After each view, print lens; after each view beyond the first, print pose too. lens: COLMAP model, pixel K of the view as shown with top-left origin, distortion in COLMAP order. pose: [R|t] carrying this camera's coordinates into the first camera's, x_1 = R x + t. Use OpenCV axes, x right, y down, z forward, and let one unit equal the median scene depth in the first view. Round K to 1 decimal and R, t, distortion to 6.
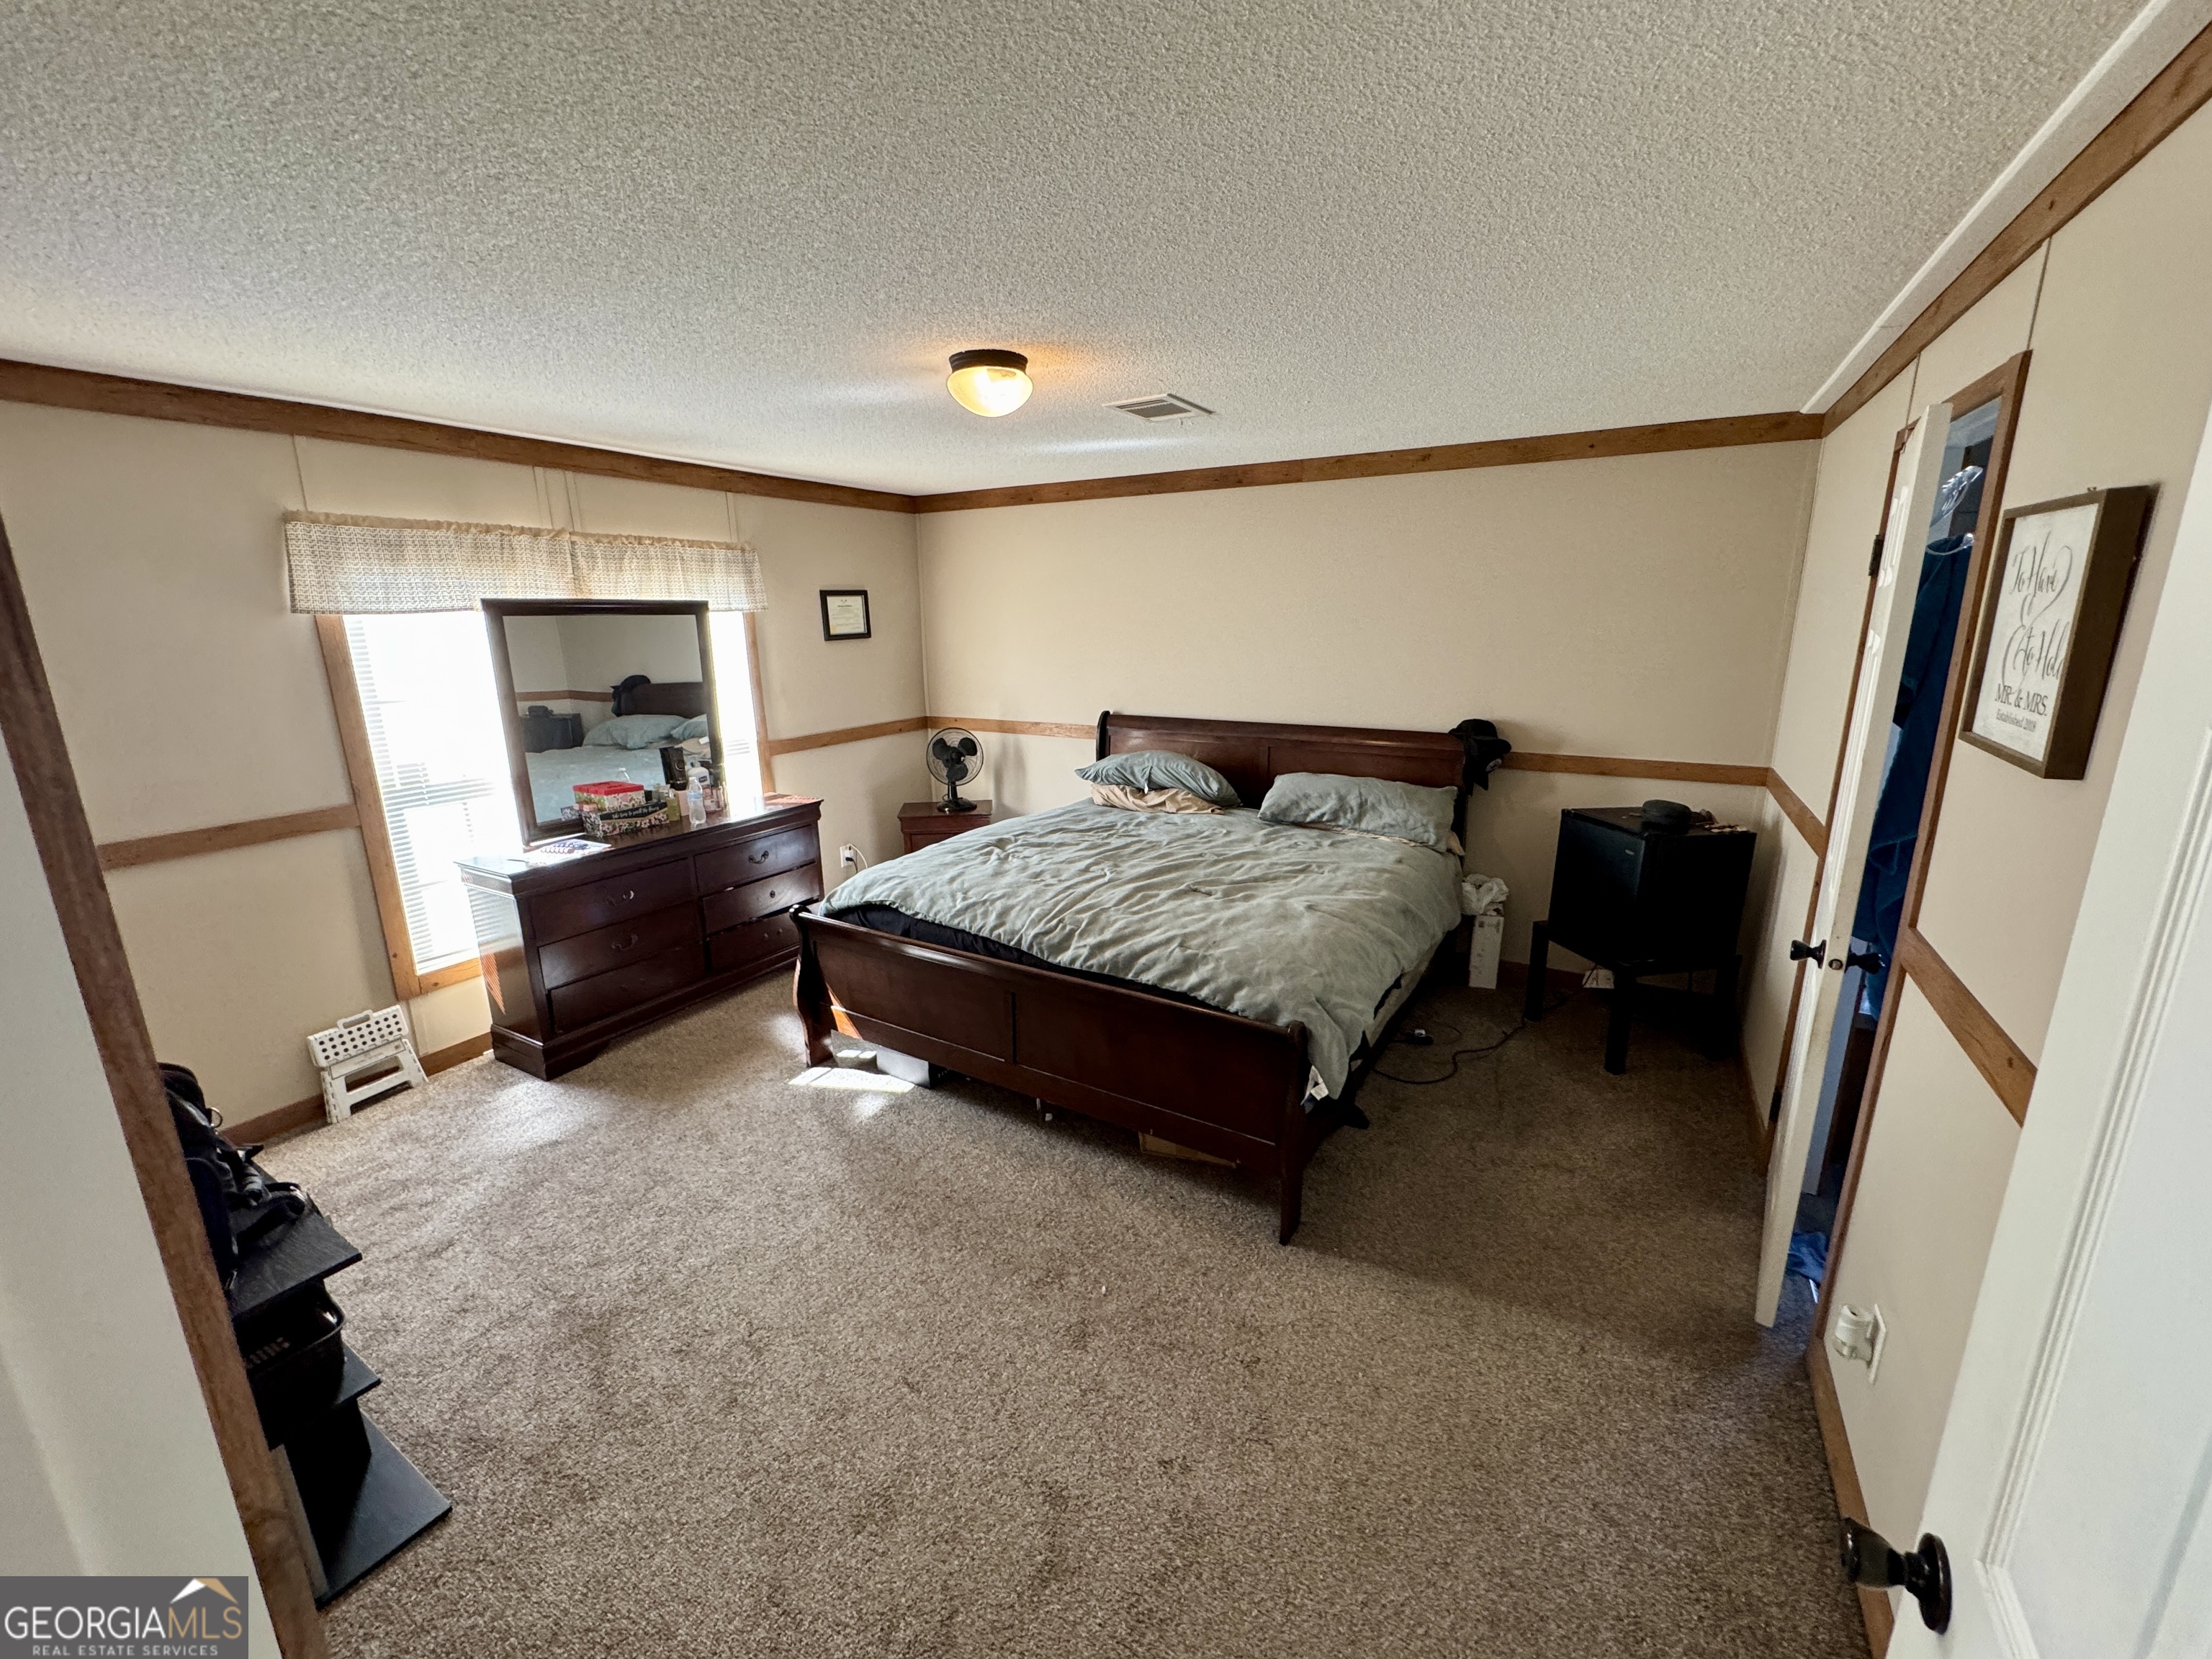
lens RADIAL K [[882.5, 0, 1109.6], [0, 882.5, 828.4], [0, 0, 1]] dist [-0.001144, 0.000396]
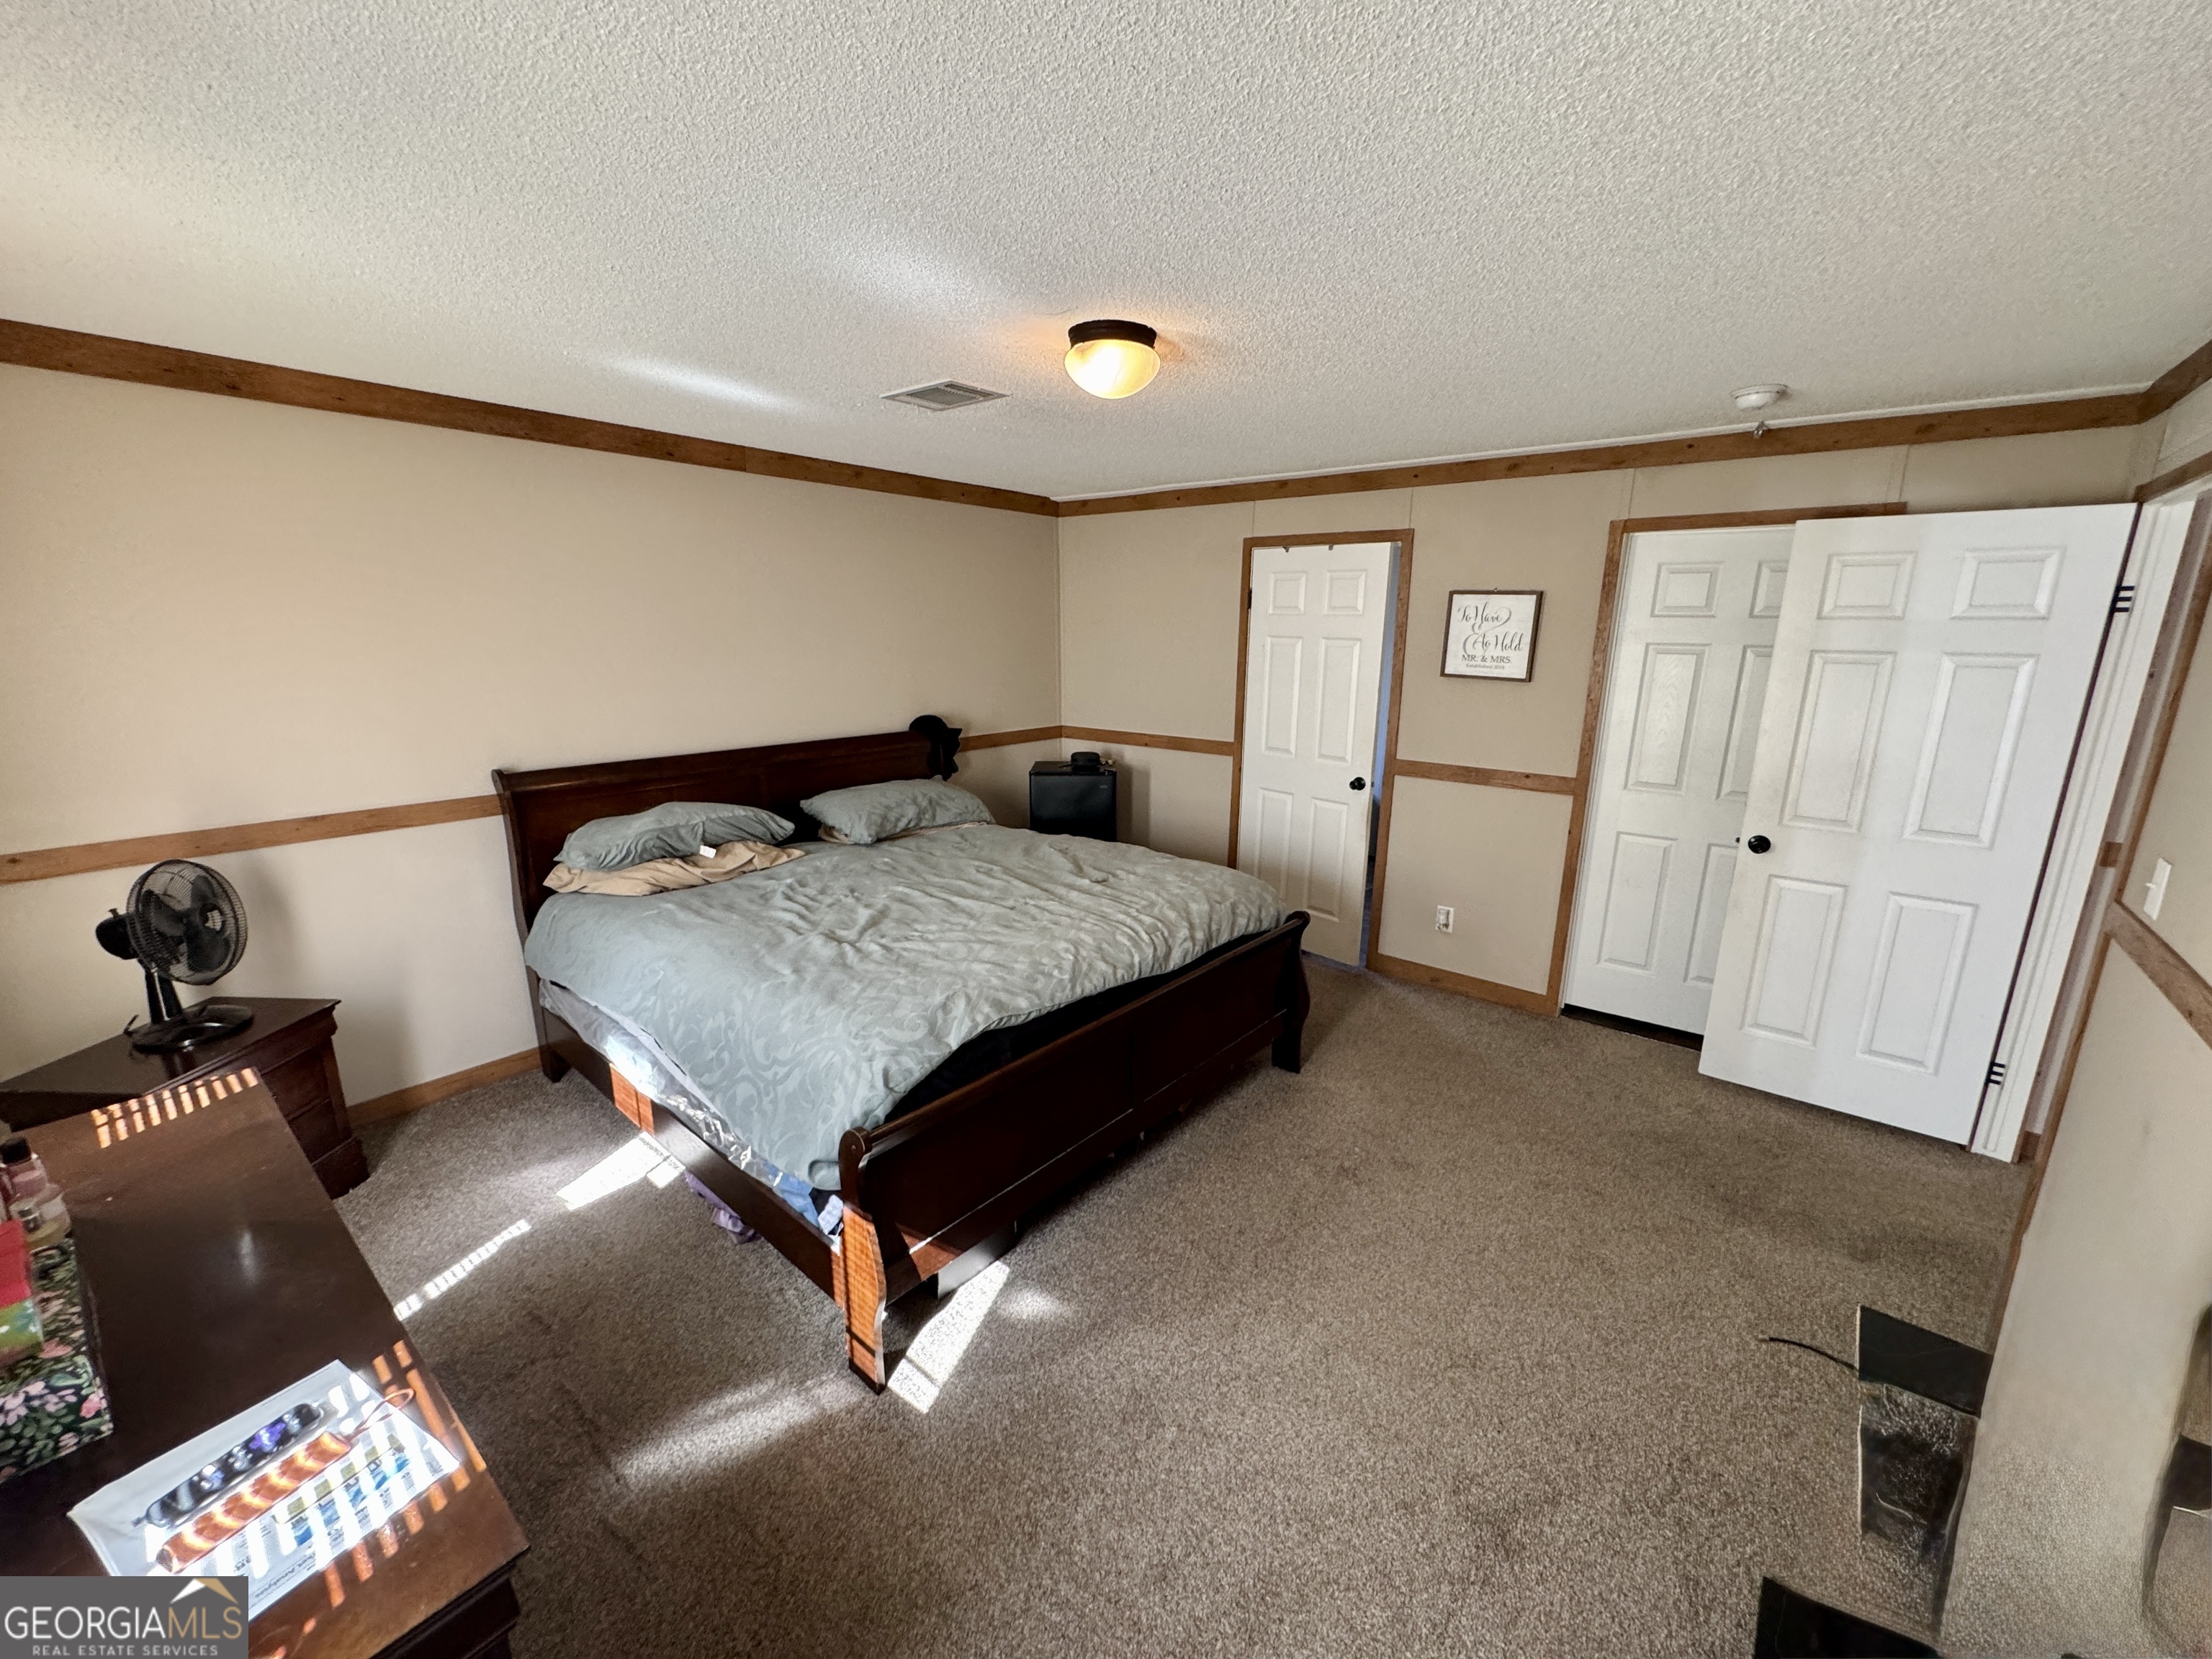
lens RADIAL K [[882.5, 0, 1109.6], [0, 882.5, 828.4], [0, 0, 1]] dist [-0.001144, 0.000396]
pose [[0.156598, -0.214239, 0.964146, -0.806430], [0.223269, 0.958599, 0.176743, -0.156079], [-0.962096, 0.187587, 0.197948, 0.674315]]
